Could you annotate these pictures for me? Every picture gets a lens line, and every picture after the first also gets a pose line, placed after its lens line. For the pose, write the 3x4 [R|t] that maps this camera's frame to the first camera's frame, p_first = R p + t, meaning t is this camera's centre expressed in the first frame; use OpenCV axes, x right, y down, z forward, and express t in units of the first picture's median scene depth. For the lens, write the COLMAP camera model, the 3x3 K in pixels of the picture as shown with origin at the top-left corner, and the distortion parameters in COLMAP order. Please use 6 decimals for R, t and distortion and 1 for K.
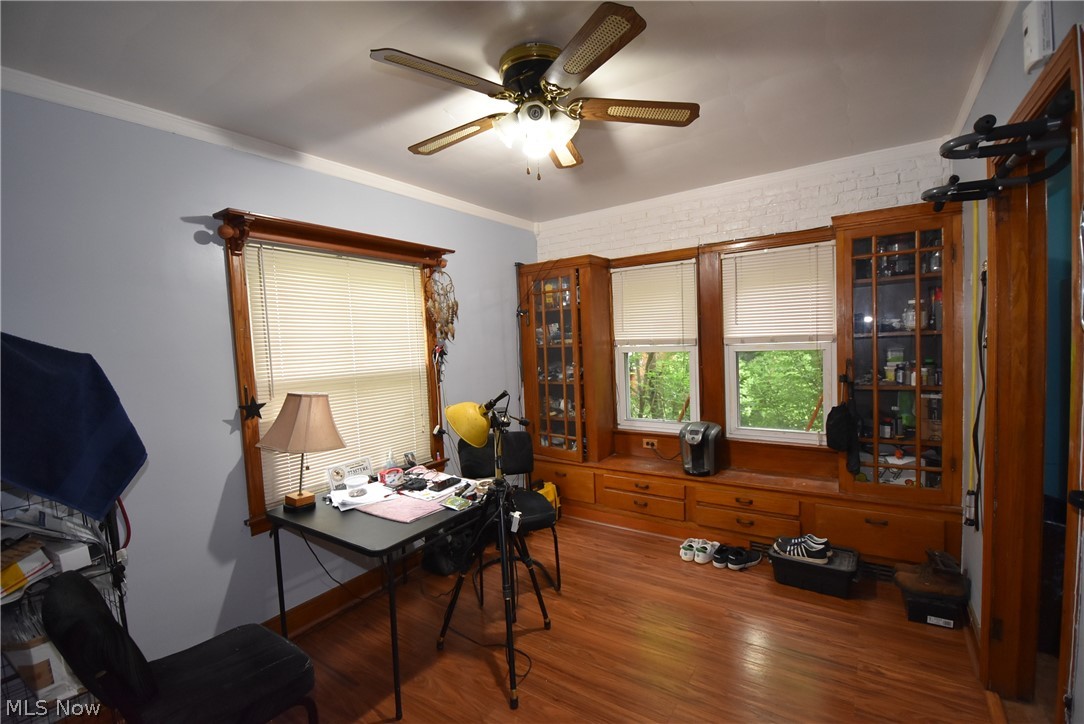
lens RADIAL K [[481.5, 0, 534.9], [0, 481.5, 364.3], [0, 0, 1]] dist [-0.001664, -0.000557]
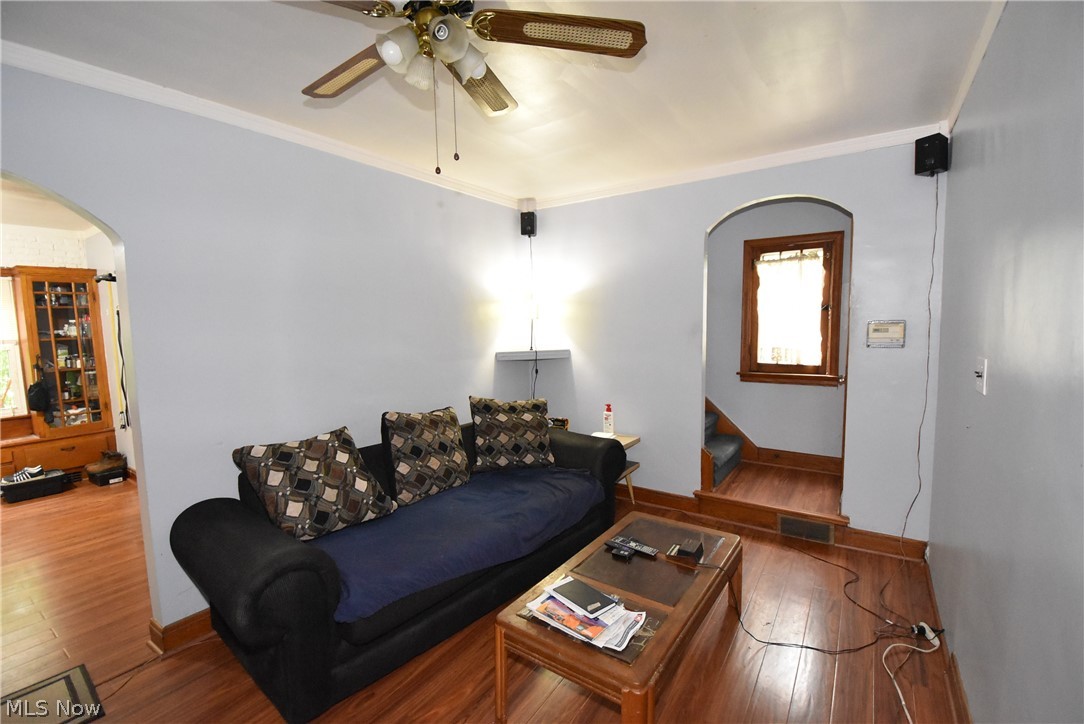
lens RADIAL K [[481.5, 0, 535.4], [0, 481.5, 365.6], [0, 0, 1]] dist [-0.001664, -0.000557]
pose [[0.003869, -0.057553, 0.998335, -0.996479], [0.077731, 0.995339, 0.057079, 0.066338], [-0.996967, 0.077381, 0.008325, -0.714189]]
